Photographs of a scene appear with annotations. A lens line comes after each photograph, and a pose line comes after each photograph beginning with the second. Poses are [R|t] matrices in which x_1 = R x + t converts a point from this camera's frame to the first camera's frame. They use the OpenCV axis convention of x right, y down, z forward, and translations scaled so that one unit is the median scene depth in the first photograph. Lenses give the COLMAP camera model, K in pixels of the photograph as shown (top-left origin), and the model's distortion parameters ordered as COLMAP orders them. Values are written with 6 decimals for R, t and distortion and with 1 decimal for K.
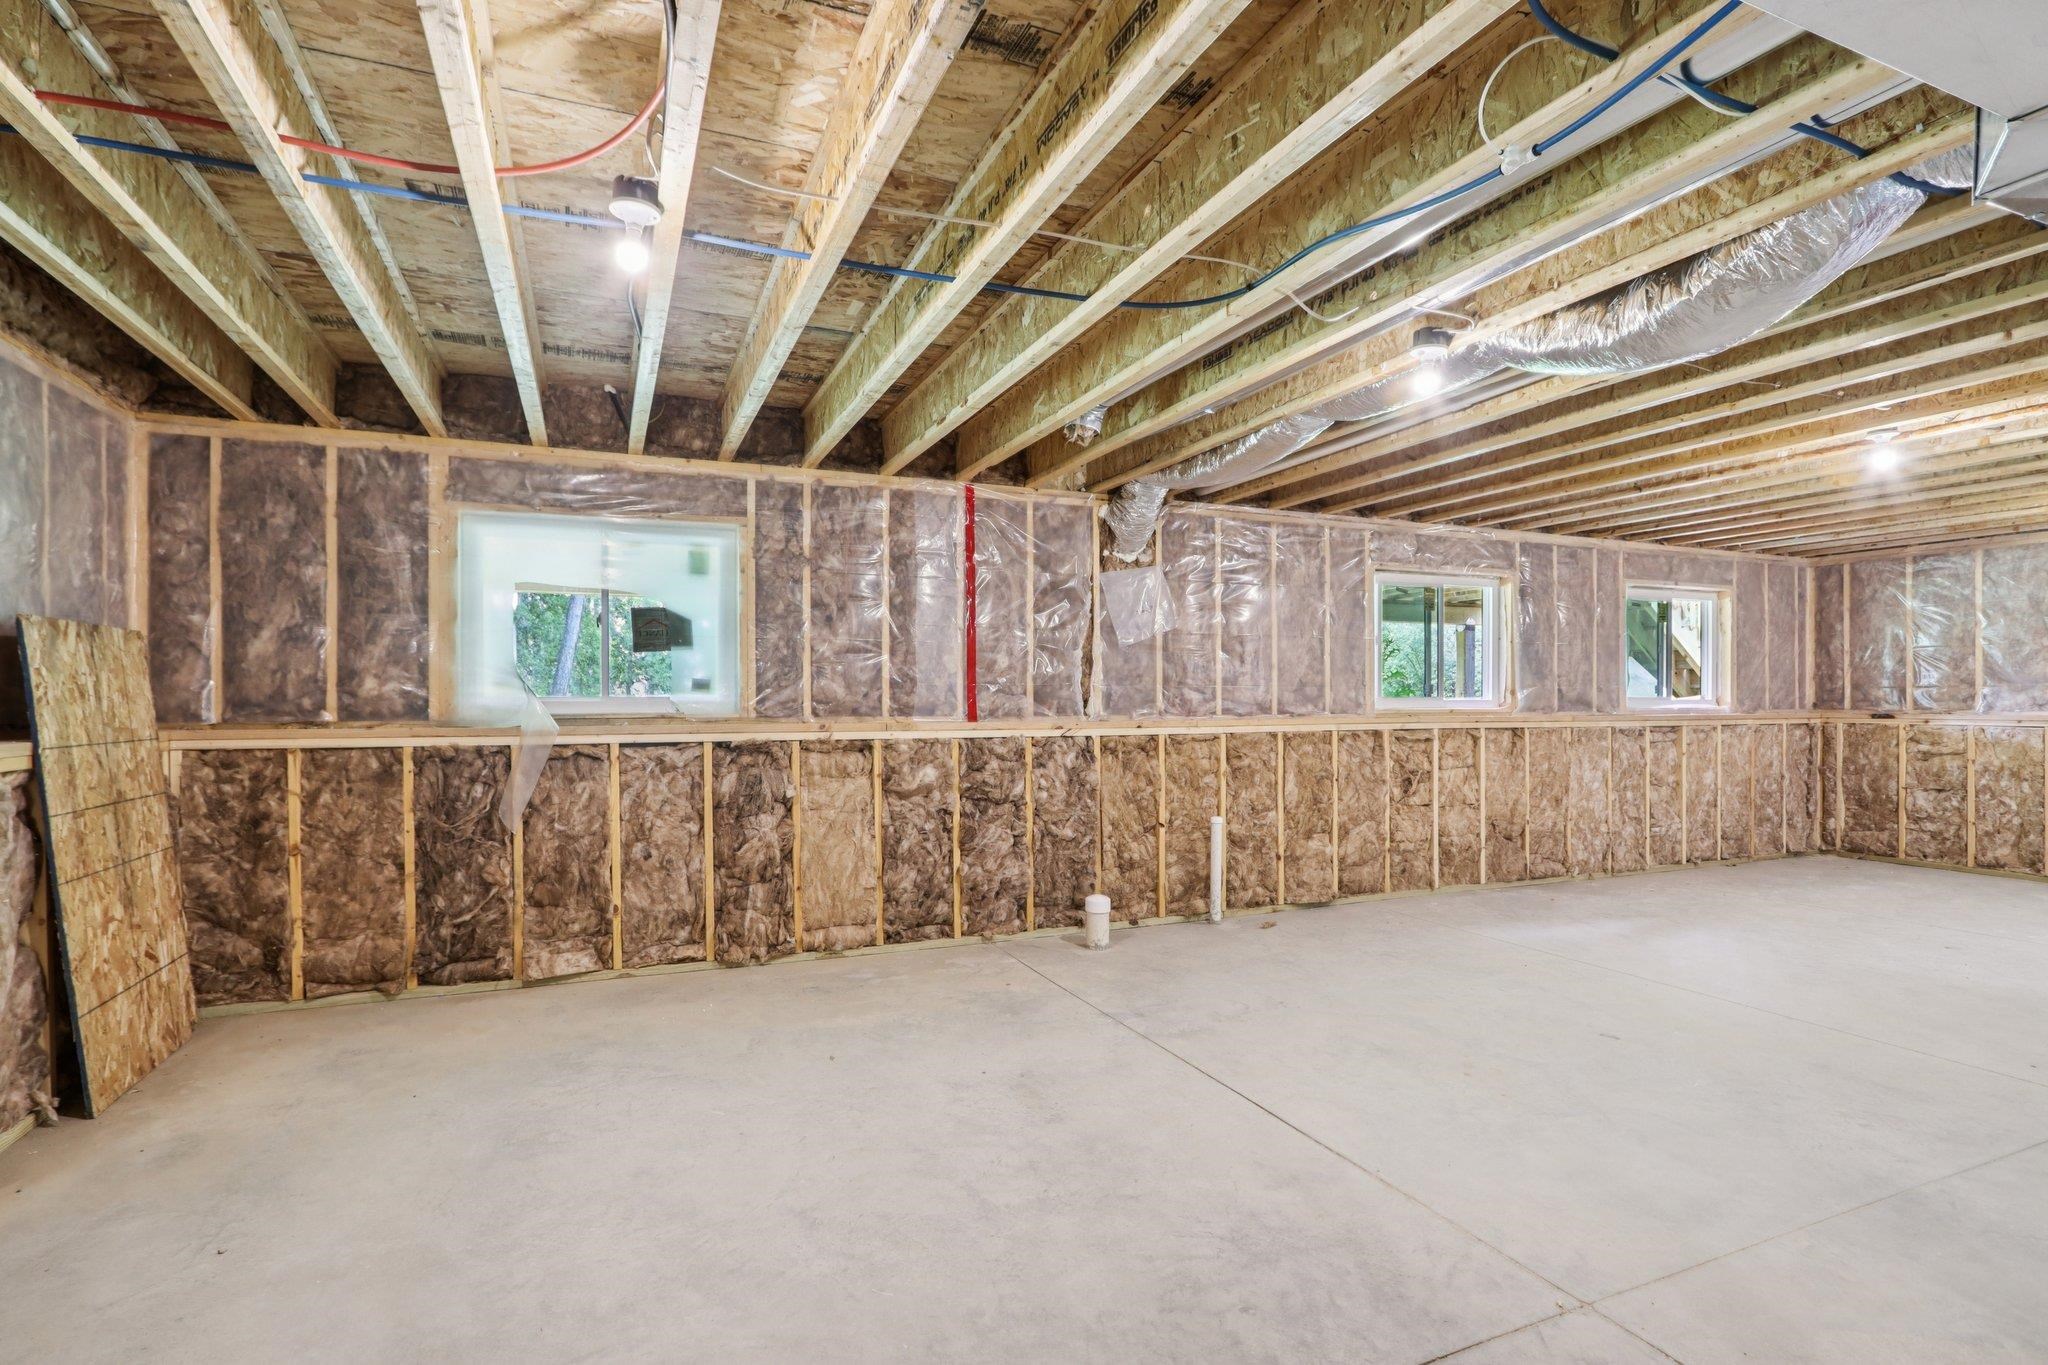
lens RADIAL K [[1044.4, 0, 1073.3], [0, 1044.4, 679.7], [0, 0, 1]] dist [-0.011703, 0.000105]
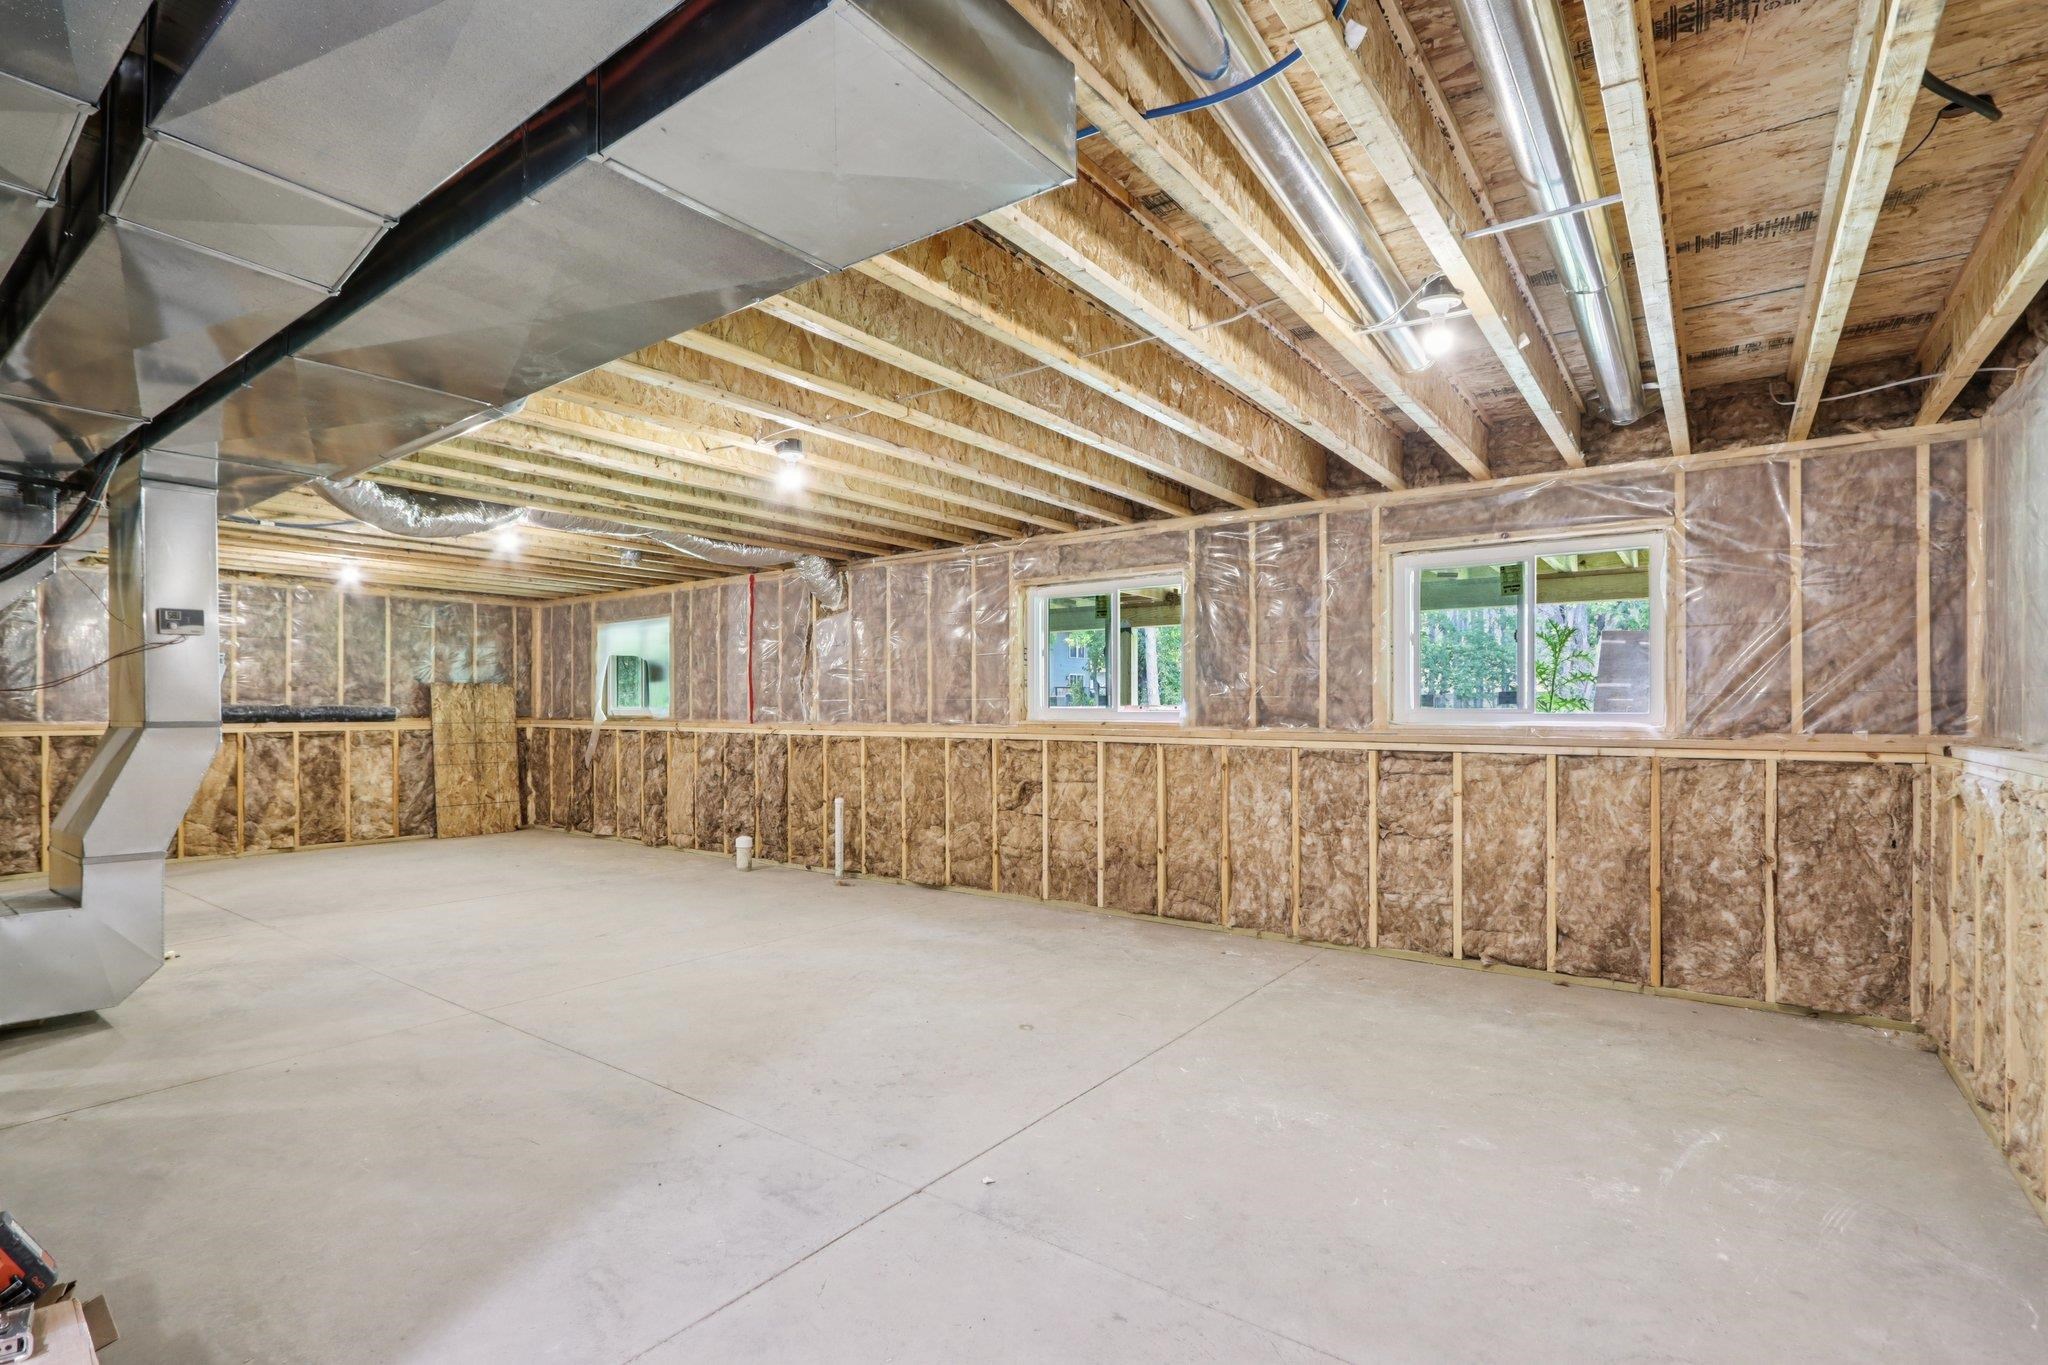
lens RADIAL K [[963.7, 0, 1006.2], [0, 963.7, 694.9], [0, 0, 1]] dist [-0.016972, 0.000755]
pose [[0.484077, -0.009900, -0.874969, 1.163710], [0.014100, 0.999894, -0.003513, 0.006535], [0.874912, -0.010637, 0.484166, 0.530504]]
